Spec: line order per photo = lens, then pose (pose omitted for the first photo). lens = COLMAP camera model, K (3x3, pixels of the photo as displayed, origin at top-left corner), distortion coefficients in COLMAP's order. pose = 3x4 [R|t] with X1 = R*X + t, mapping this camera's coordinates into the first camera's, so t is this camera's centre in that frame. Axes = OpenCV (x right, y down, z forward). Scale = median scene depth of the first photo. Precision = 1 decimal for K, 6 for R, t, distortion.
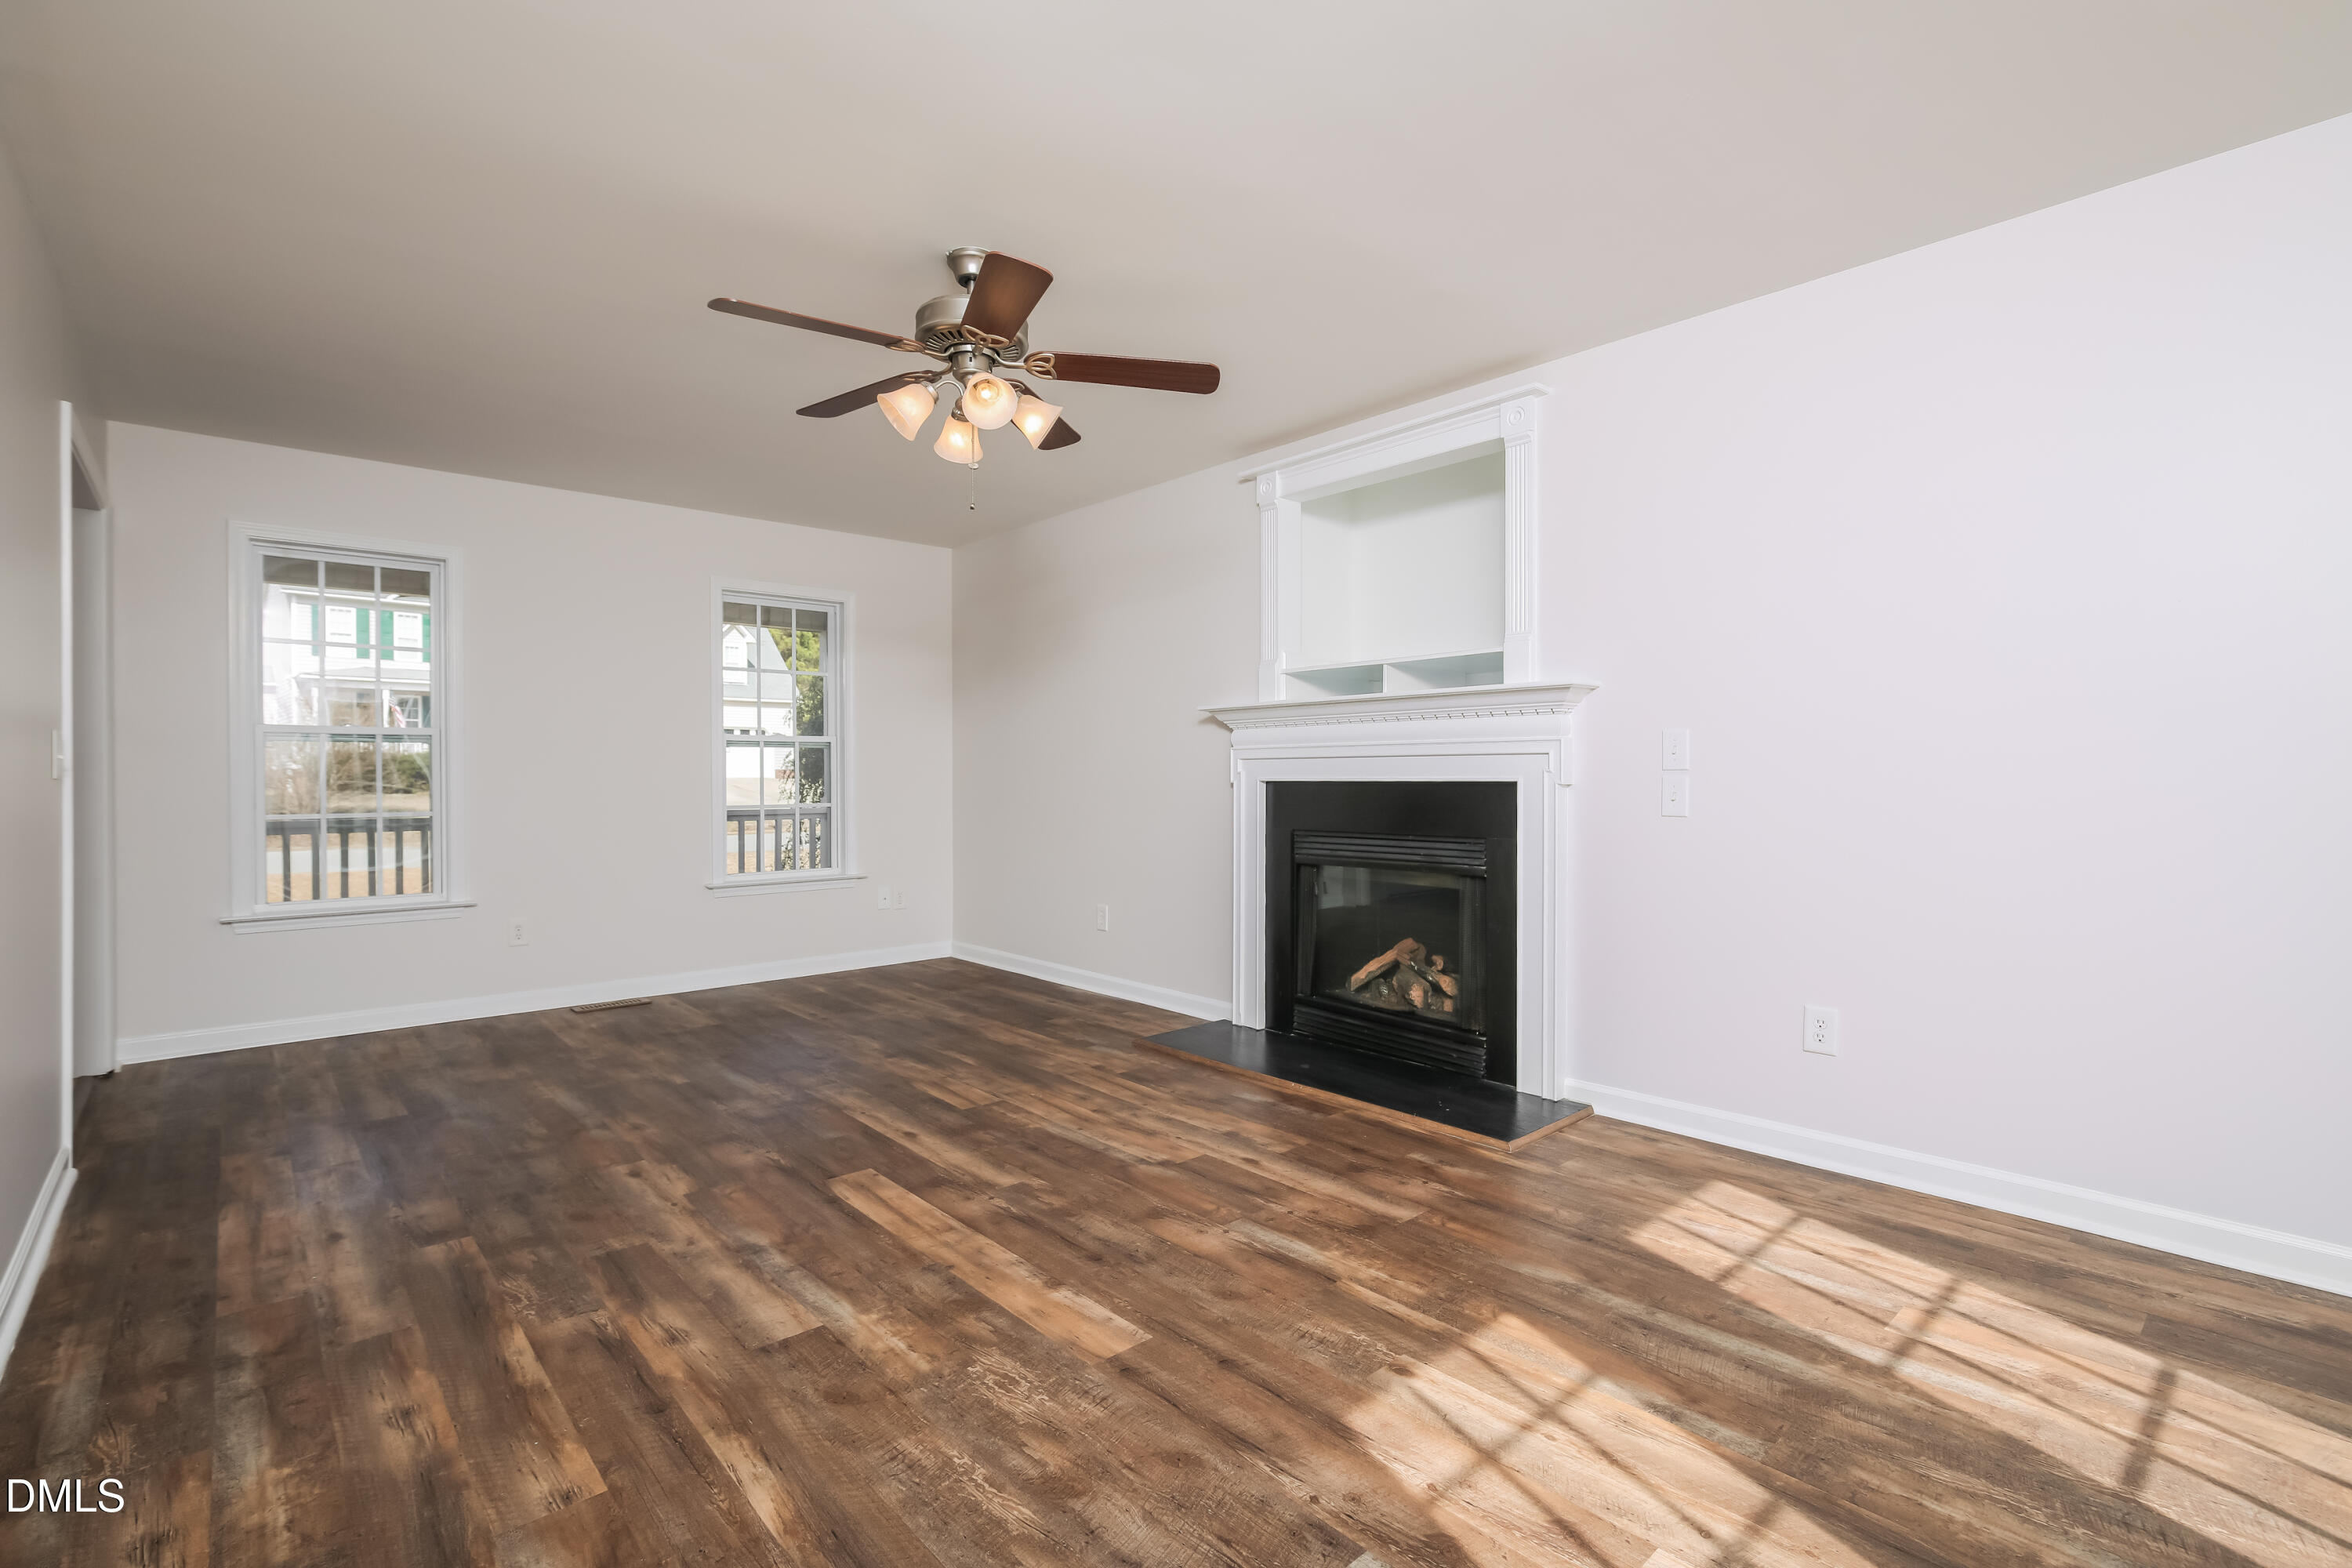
lens RADIAL K [[1088.7, 0, 1186.2], [0, 1088.7, 777.5], [0, 0, 1]] dist [-0.029184, 0.007759]
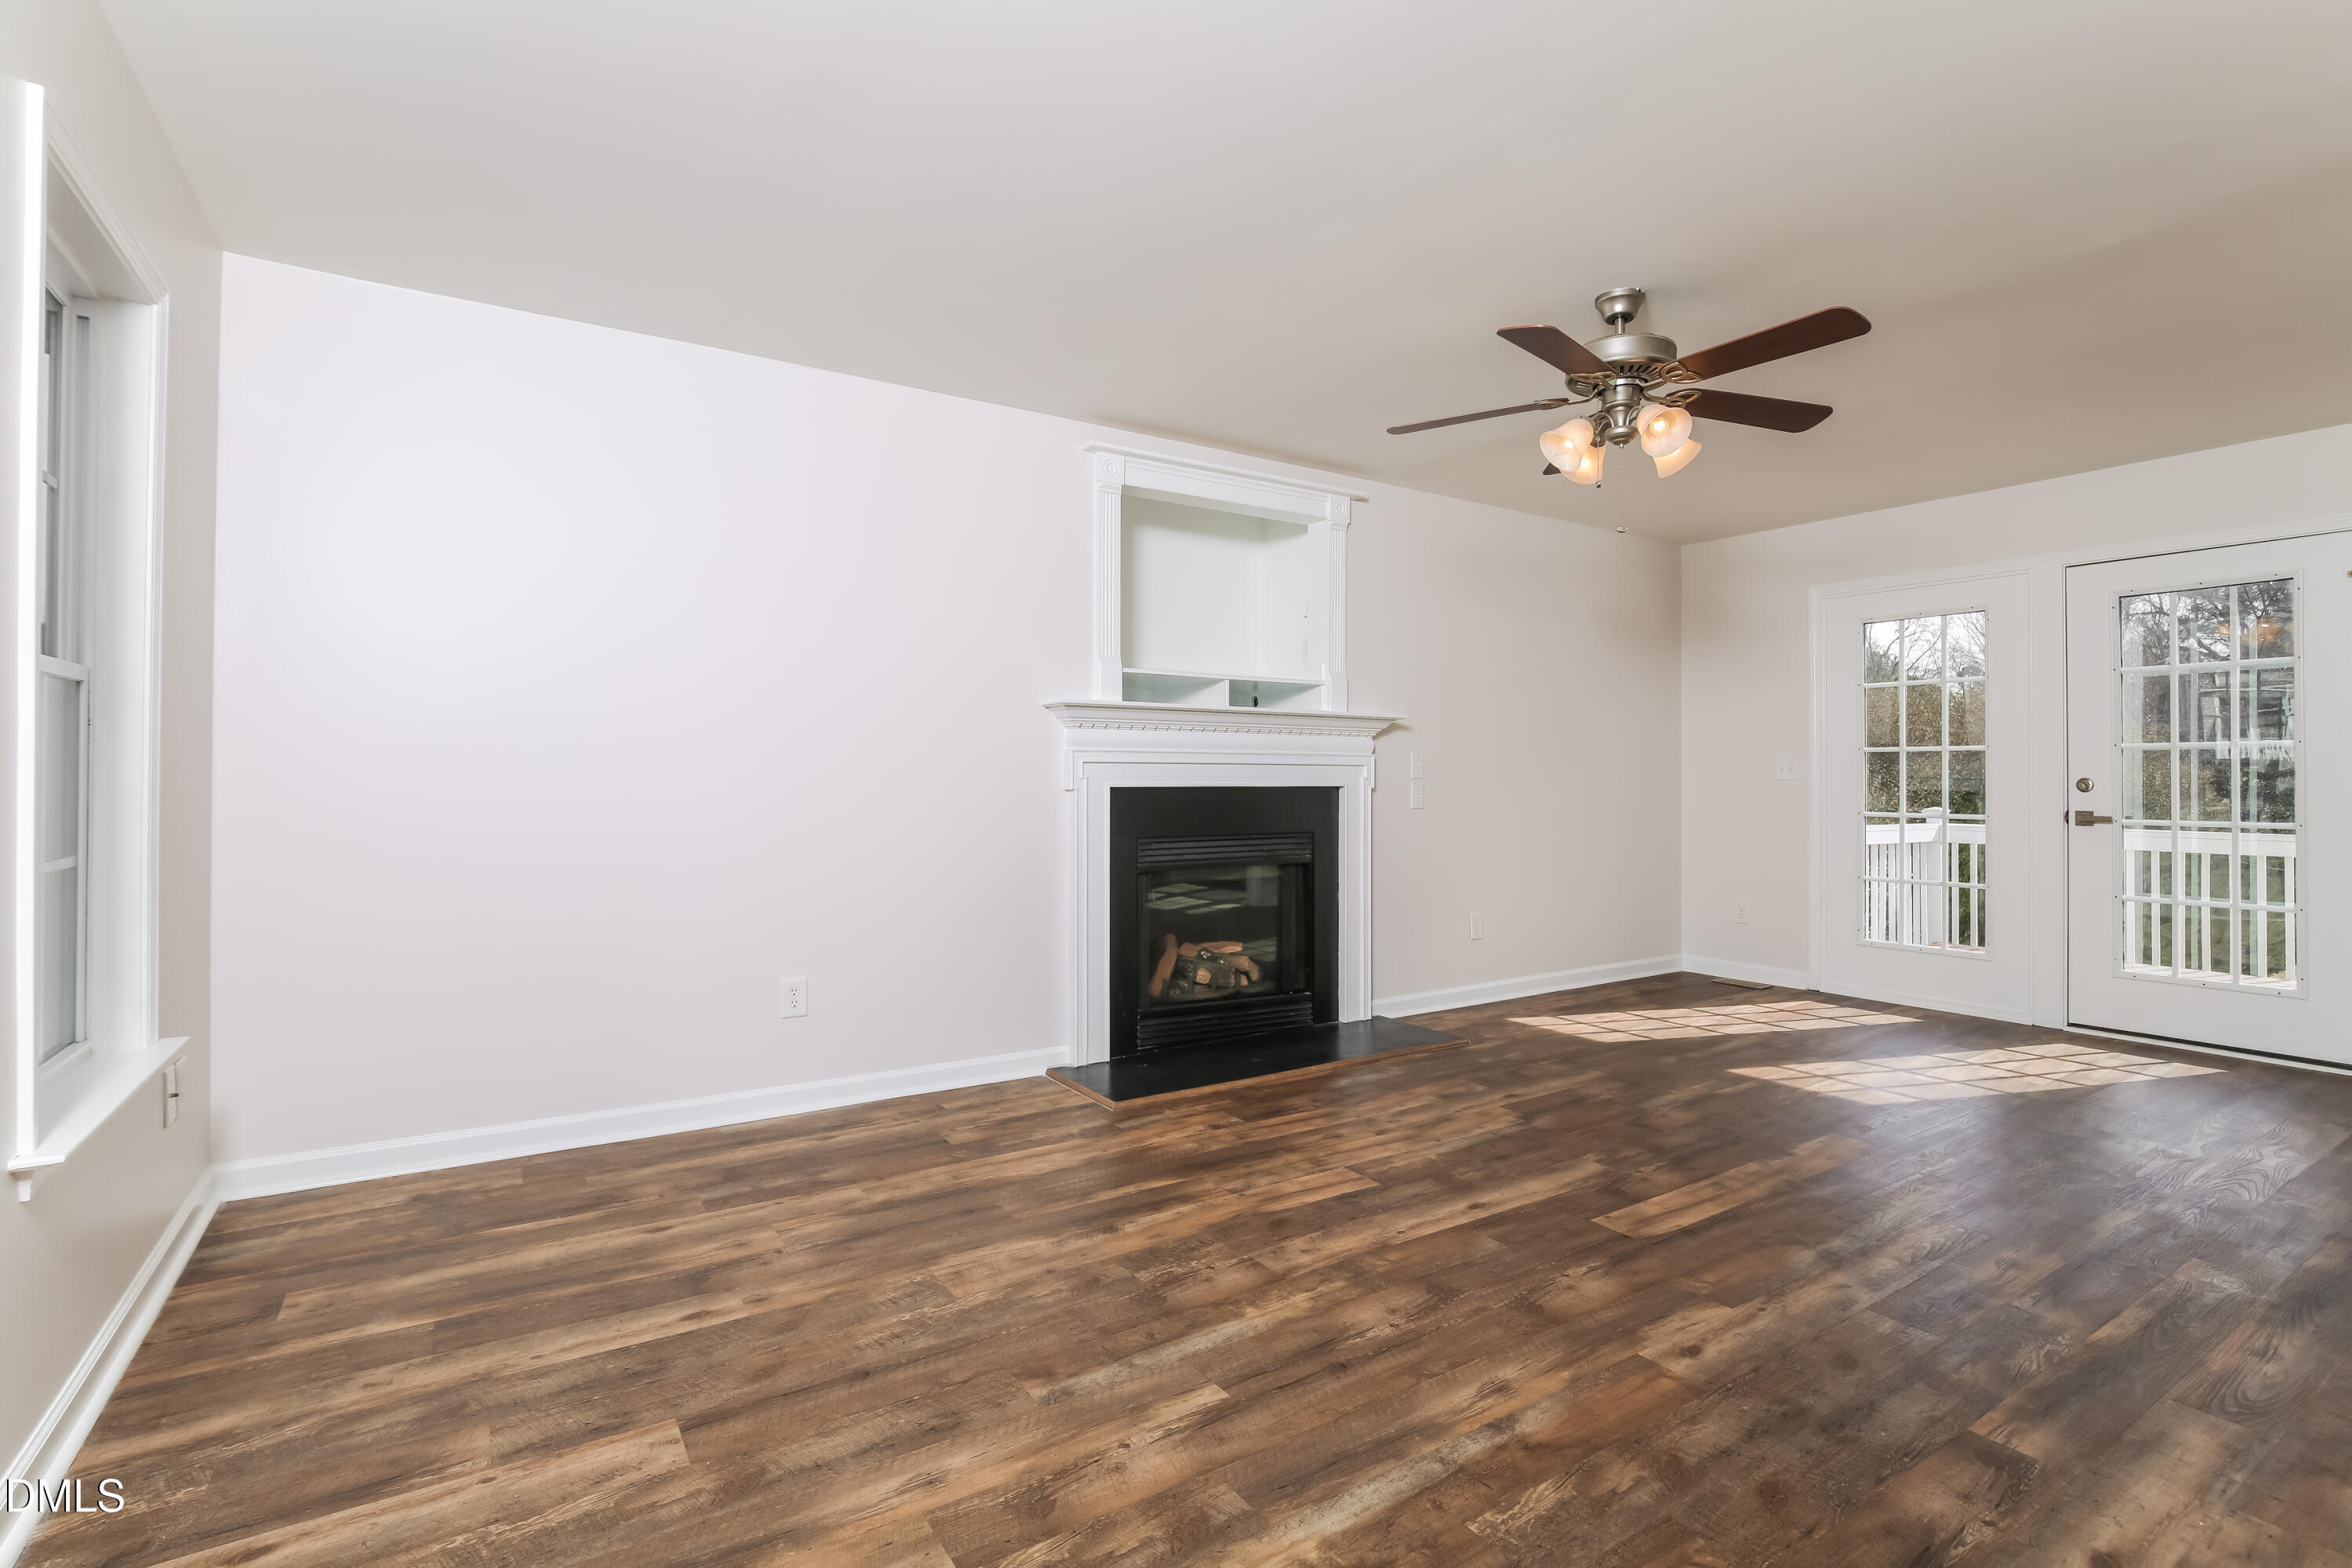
lens RADIAL K [[1088.7, 0, 1186.2], [0, 1088.7, 777.5], [0, 0, 1]] dist [-0.029184, 0.007759]
pose [[0.153029, 0.000976, 0.988221, -1.131172], [-0.001840, 0.999998, -0.000703, -0.006628], [-0.988220, -0.001711, 0.153031, 1.095813]]
